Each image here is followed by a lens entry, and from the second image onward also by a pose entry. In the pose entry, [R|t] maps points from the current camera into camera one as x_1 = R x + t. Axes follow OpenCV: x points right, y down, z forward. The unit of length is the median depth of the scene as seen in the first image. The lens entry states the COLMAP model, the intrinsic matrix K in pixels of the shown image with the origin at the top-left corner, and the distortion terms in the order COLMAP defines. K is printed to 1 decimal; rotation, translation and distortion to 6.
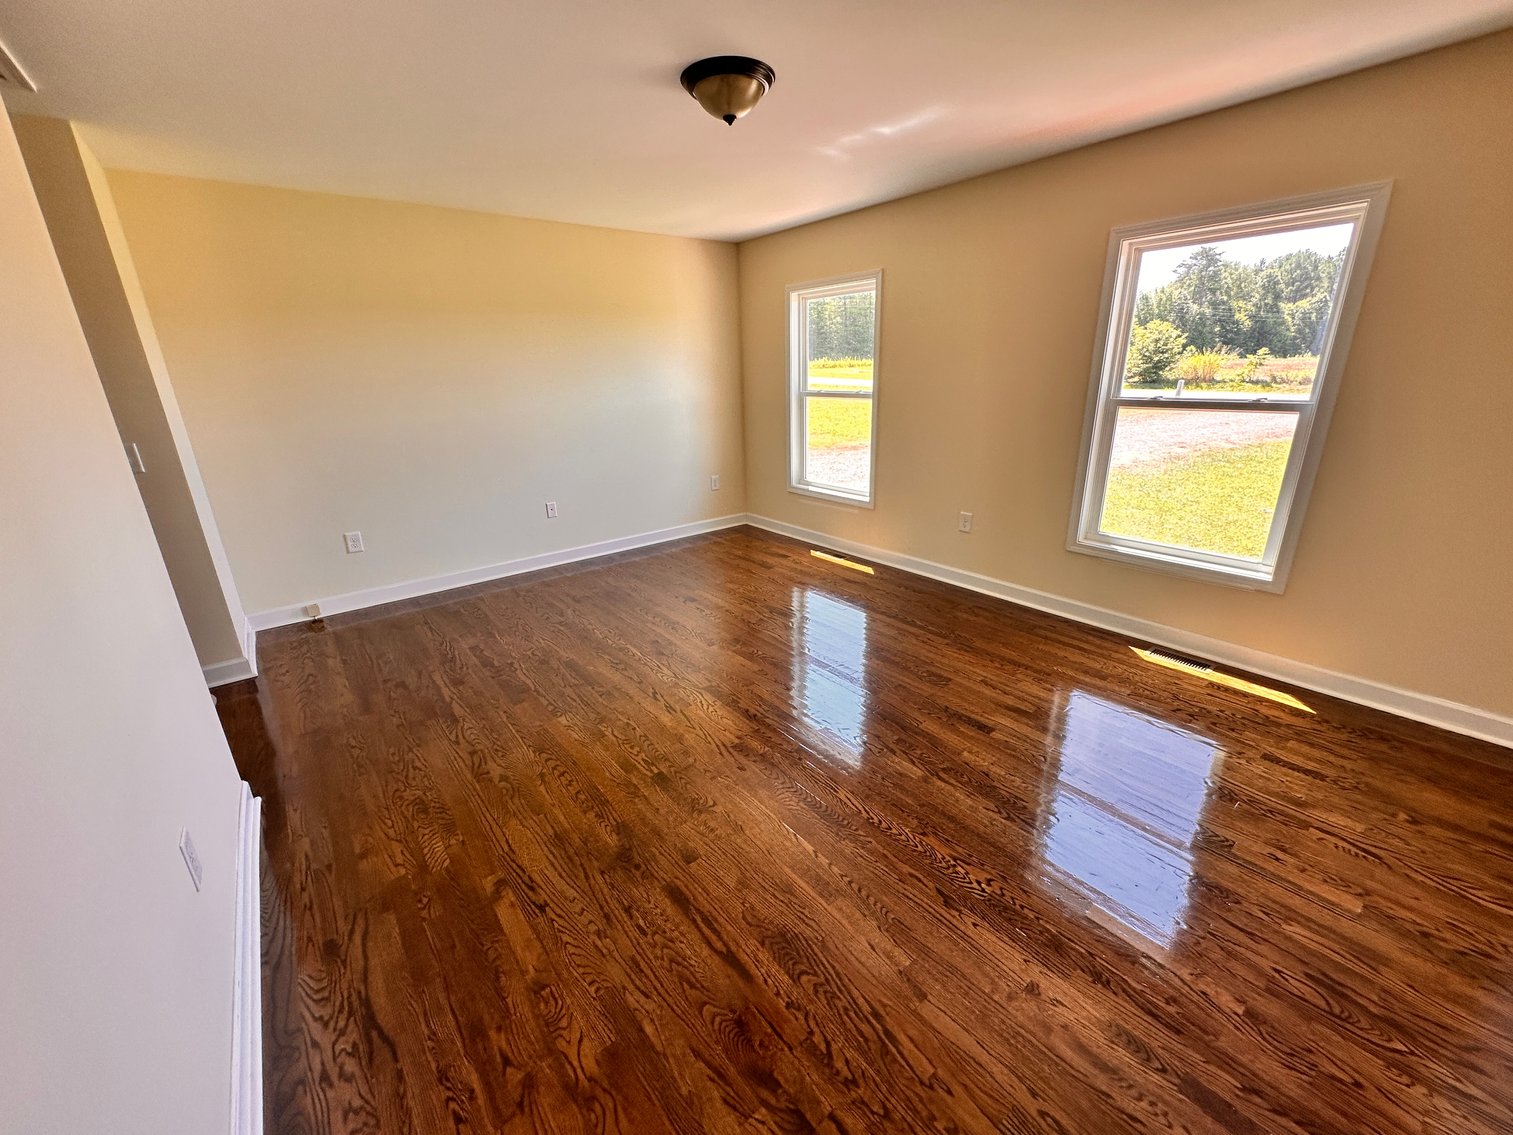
lens RADIAL K [[605.2, 0, 746.1], [0, 605.2, 574.4], [0, 0, 1]] dist [0.000935, -0.001017]
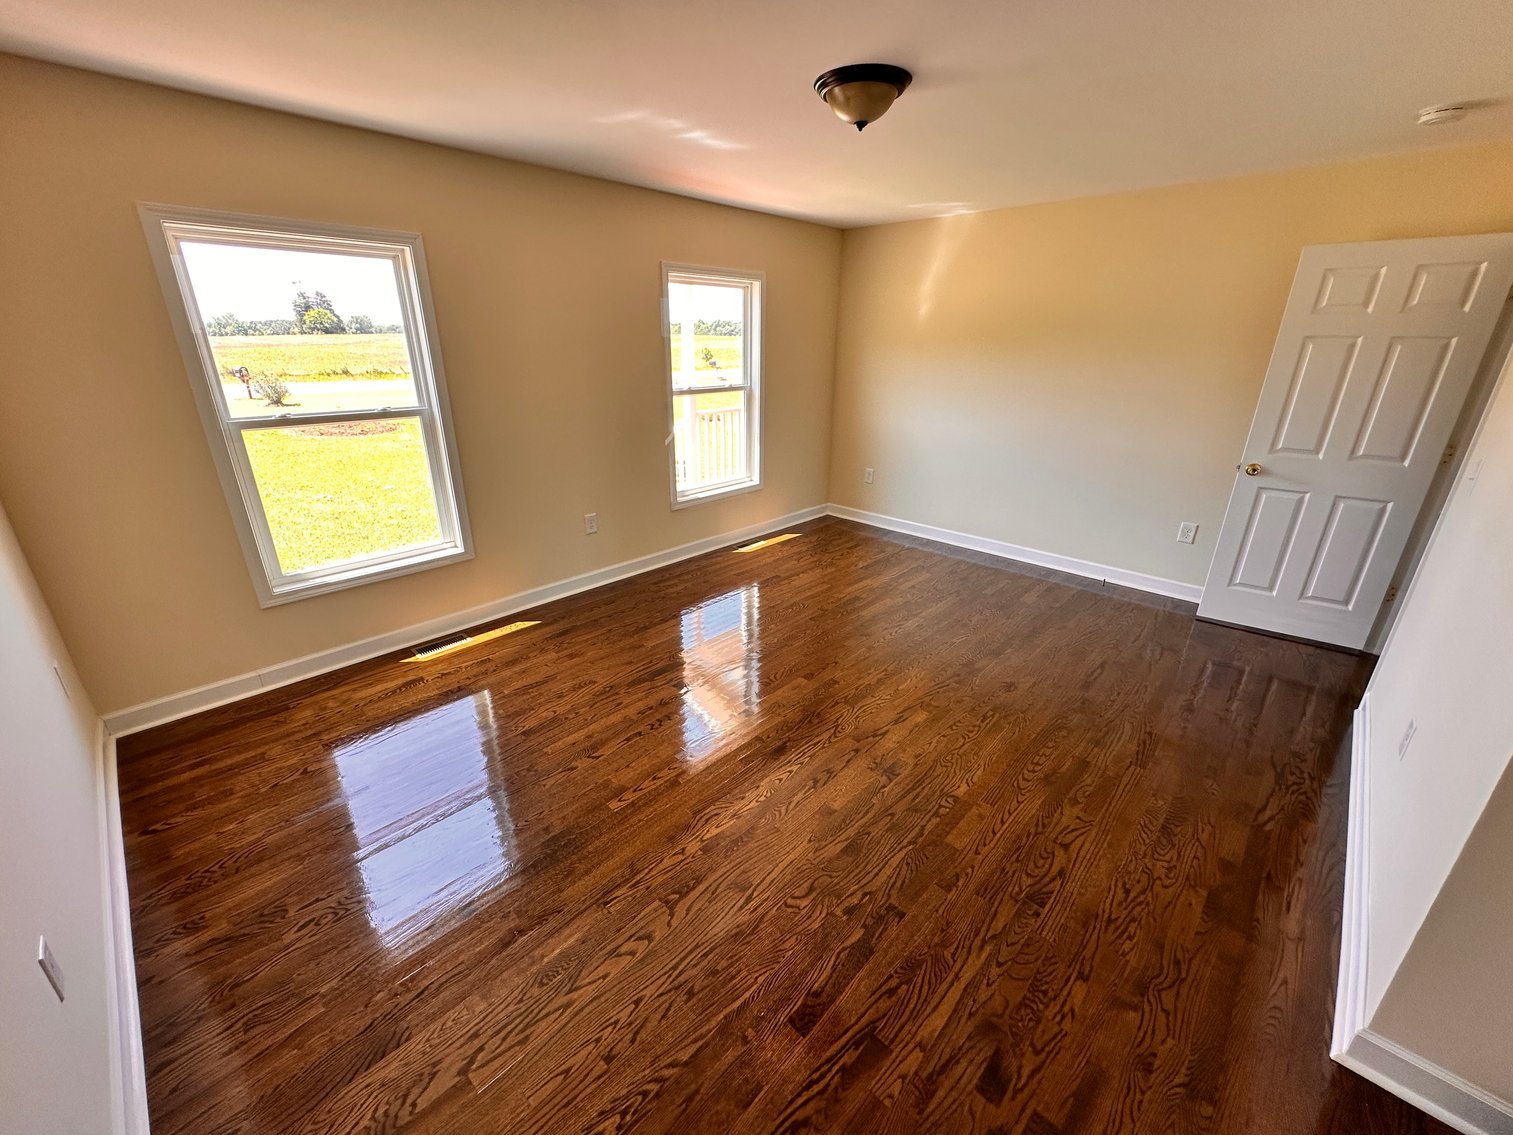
lens RADIAL K [[605.2, 0, 775.6], [0, 605.2, 561.3], [0, 0, 1]] dist [0.000935, -0.001017]
pose [[-0.158010, -0.292082, 0.943250, -0.525882], [0.347782, 0.877578, 0.330006, -0.208166], [-0.924165, 0.380190, -0.037086, 0.638724]]
